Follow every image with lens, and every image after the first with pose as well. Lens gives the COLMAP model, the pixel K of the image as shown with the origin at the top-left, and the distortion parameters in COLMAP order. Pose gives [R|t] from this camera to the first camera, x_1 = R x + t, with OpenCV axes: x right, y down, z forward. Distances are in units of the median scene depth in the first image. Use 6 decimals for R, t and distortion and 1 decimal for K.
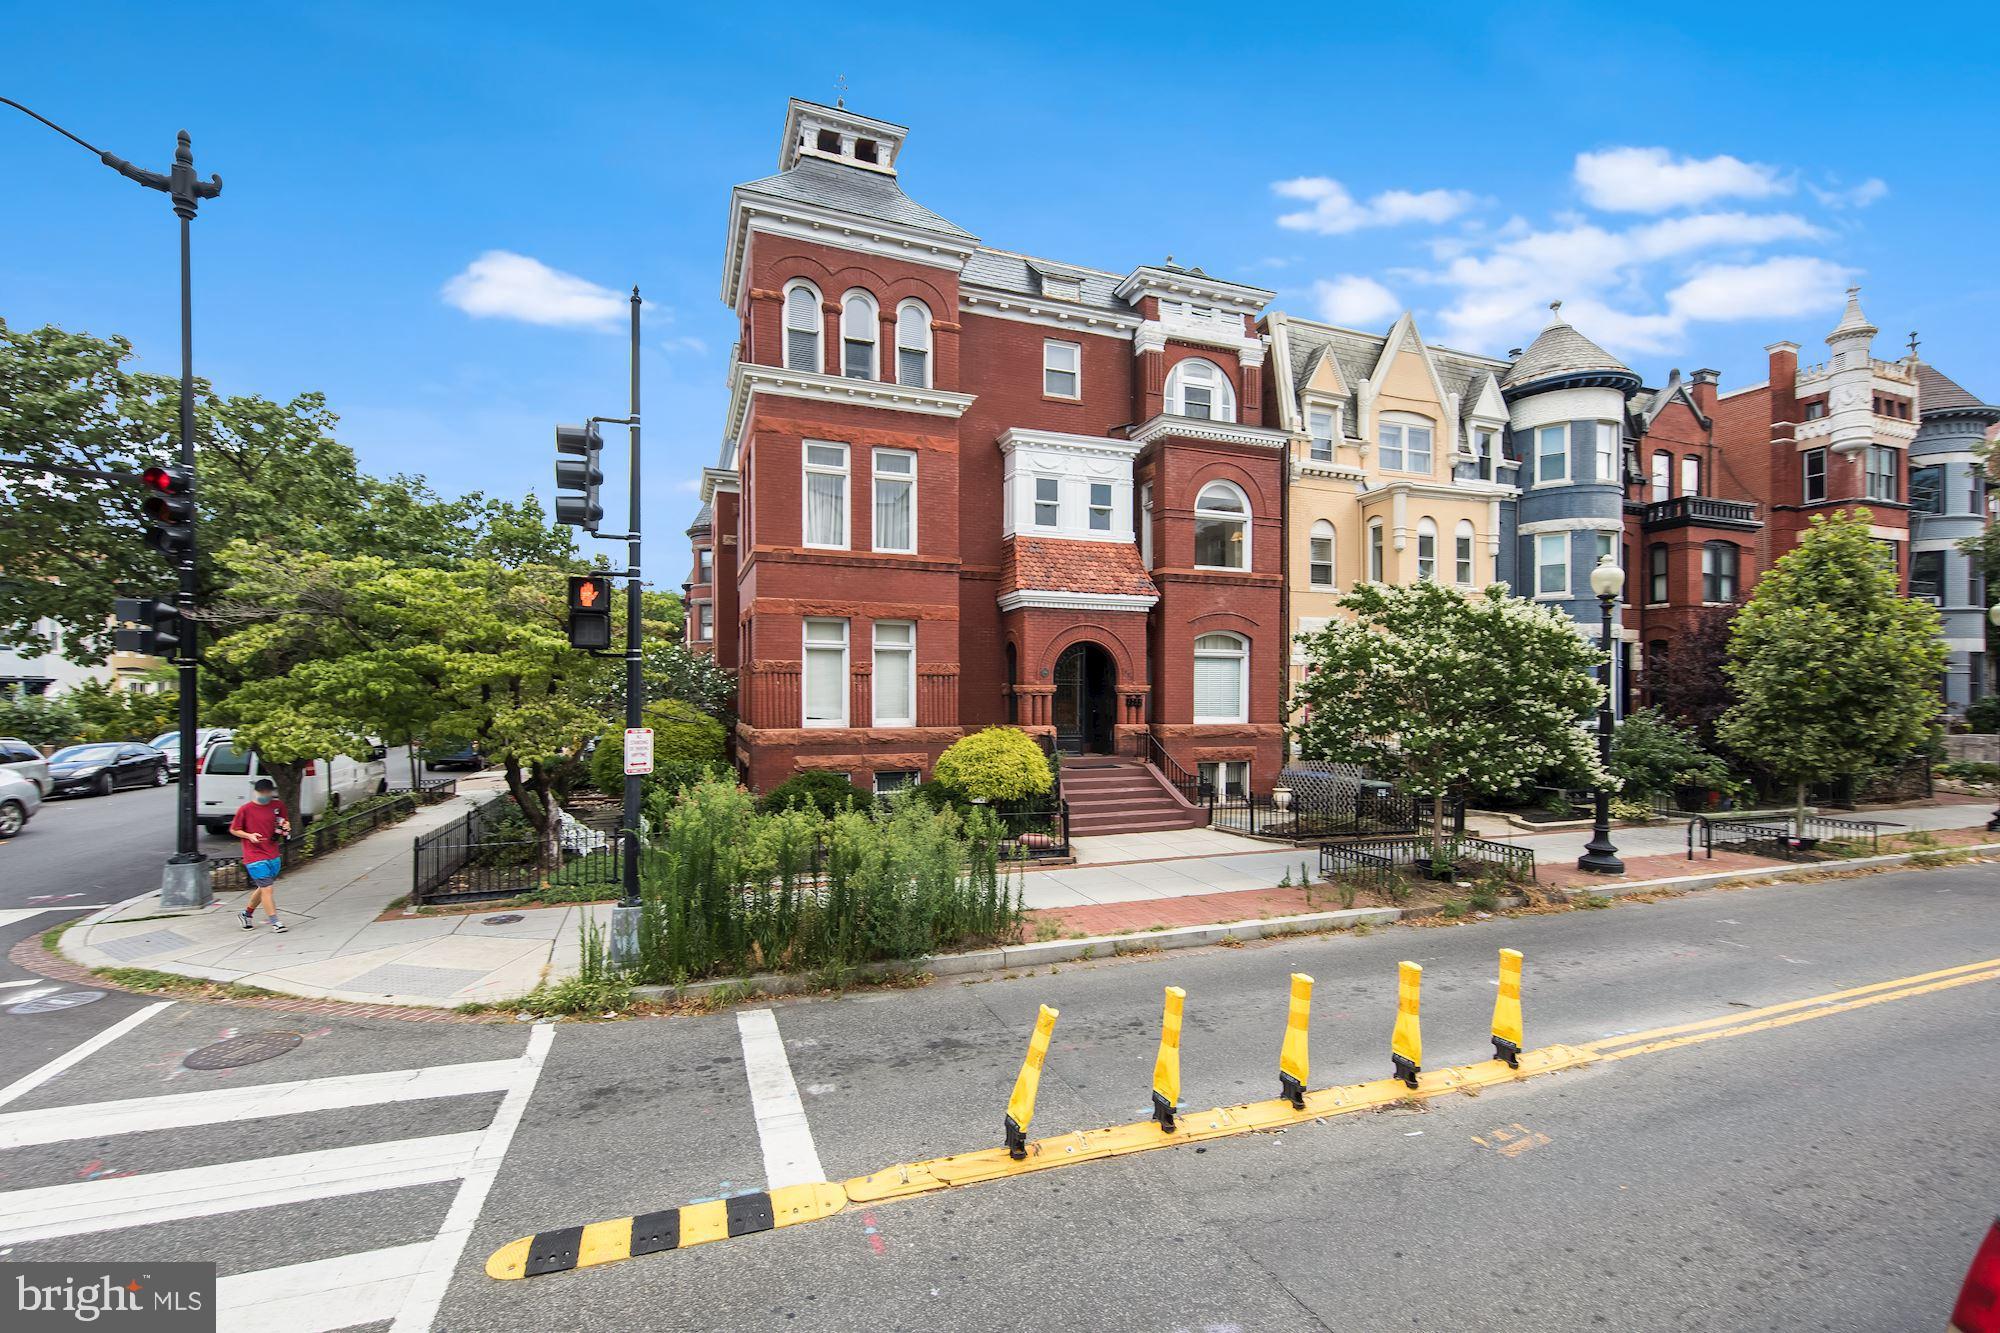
lens RADIAL K [[874.4, 0, 1024.2], [0, 874.4, 696.5], [0, 0, 1]] dist [0.013894, 0.000153]
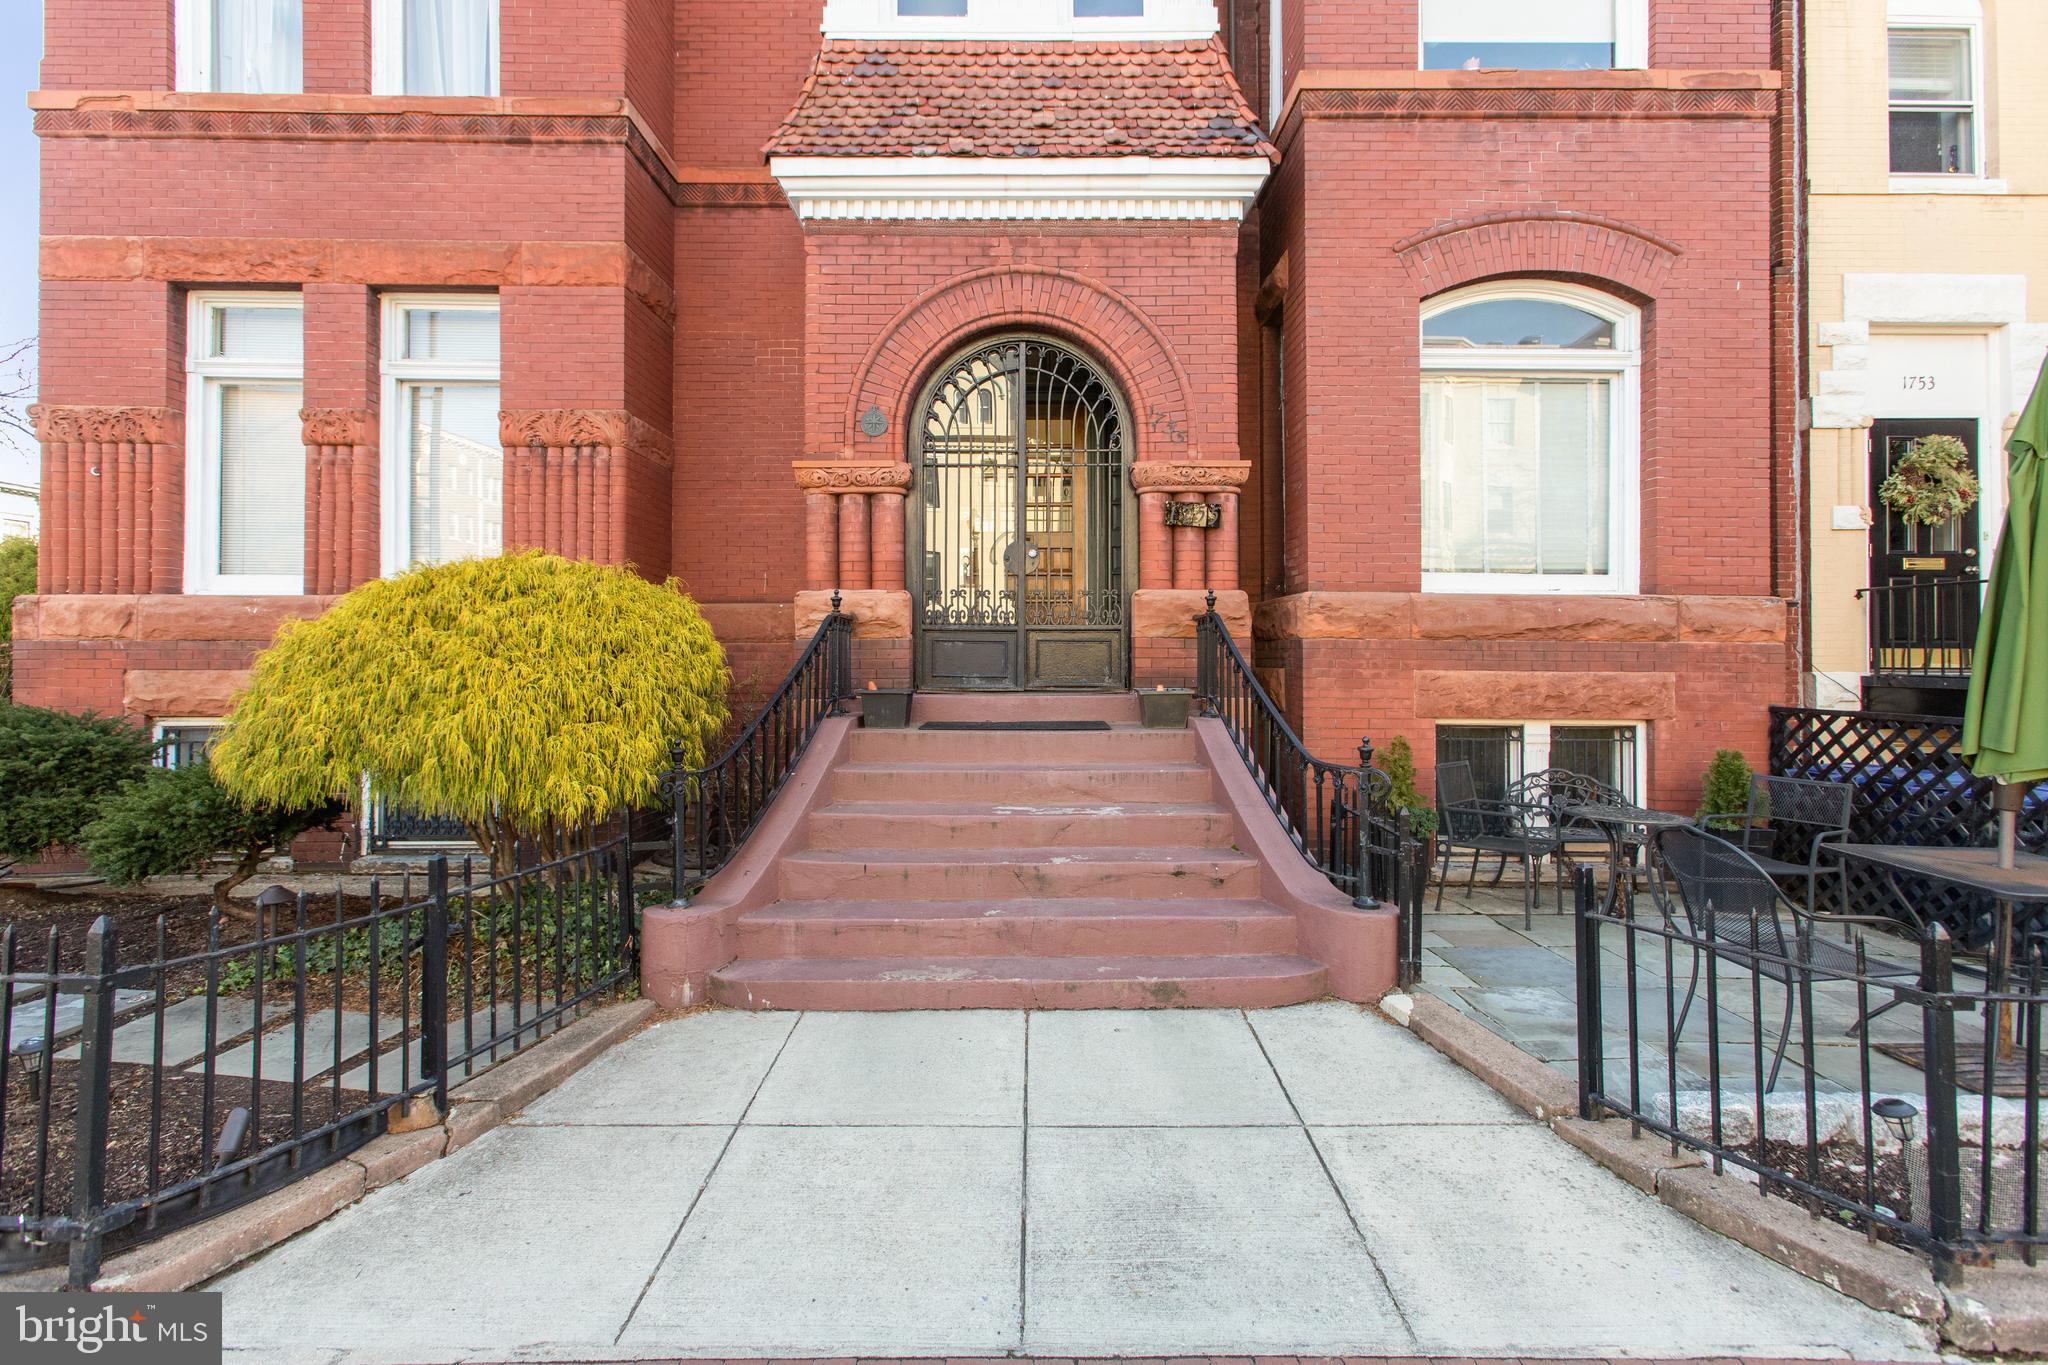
lens RADIAL K [[970.8, 0, 1027.0], [0, 970.8, 651.4], [0, 0, 1]] dist [0.004266, 0.001367]
pose [[0.932733, -0.009088, -0.360452, 0.182505], [0.000989, 0.999743, -0.022649, 0.056953], [0.360566, 0.020769, 0.932503, 0.630054]]
